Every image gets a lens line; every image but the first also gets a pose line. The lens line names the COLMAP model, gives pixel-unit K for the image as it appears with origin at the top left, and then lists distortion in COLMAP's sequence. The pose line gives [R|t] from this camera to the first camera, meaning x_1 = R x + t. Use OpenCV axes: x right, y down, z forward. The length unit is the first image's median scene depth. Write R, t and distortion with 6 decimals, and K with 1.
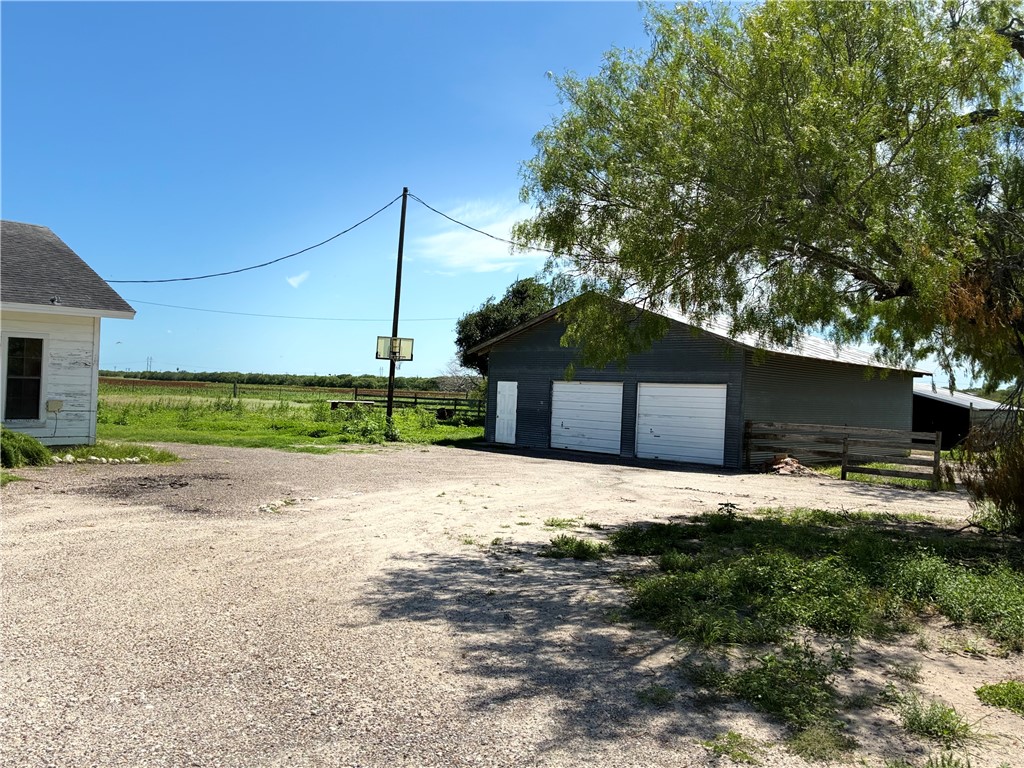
lens RADIAL K [[798.9, 0, 512.0], [0, 798.9, 384.0], [0, 0, 1]] dist [0.031090, -0.005760]
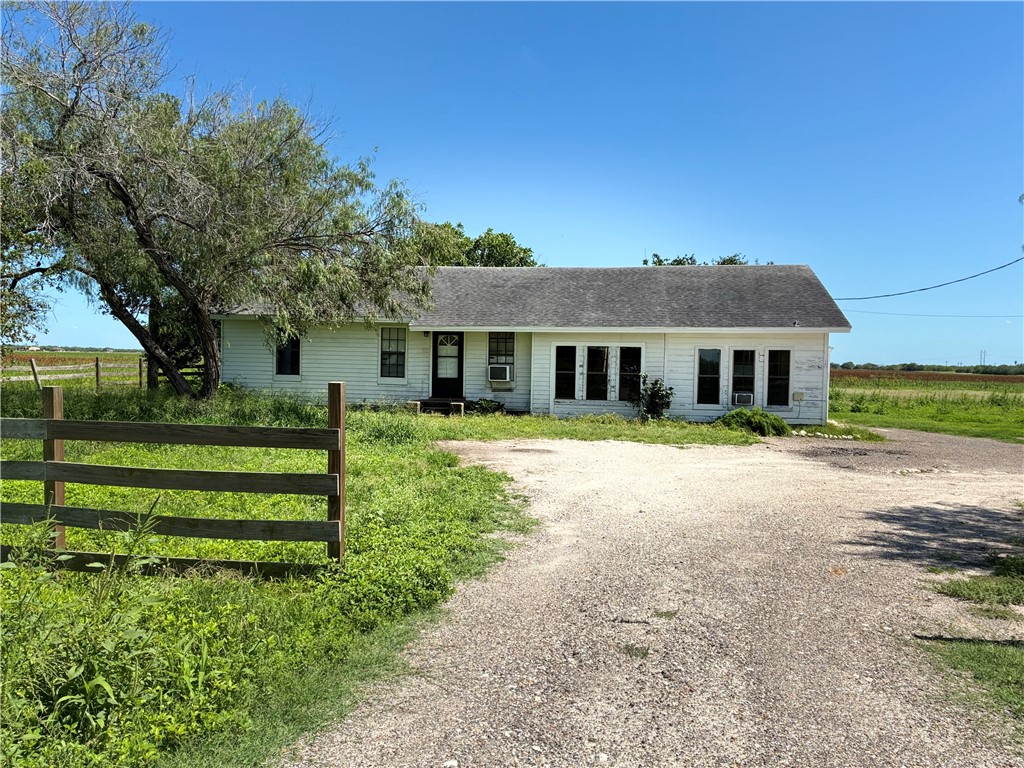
lens RADIAL K [[798.9, 0, 512.0], [0, 798.9, 384.0], [0, 0, 1]] dist [0.031090, -0.005760]
pose [[0.577487, -0.002629, -0.816396, 0.297474], [0.007645, 0.999968, 0.002187, -0.002239], [0.816364, -0.007504, 0.577489, -0.231272]]
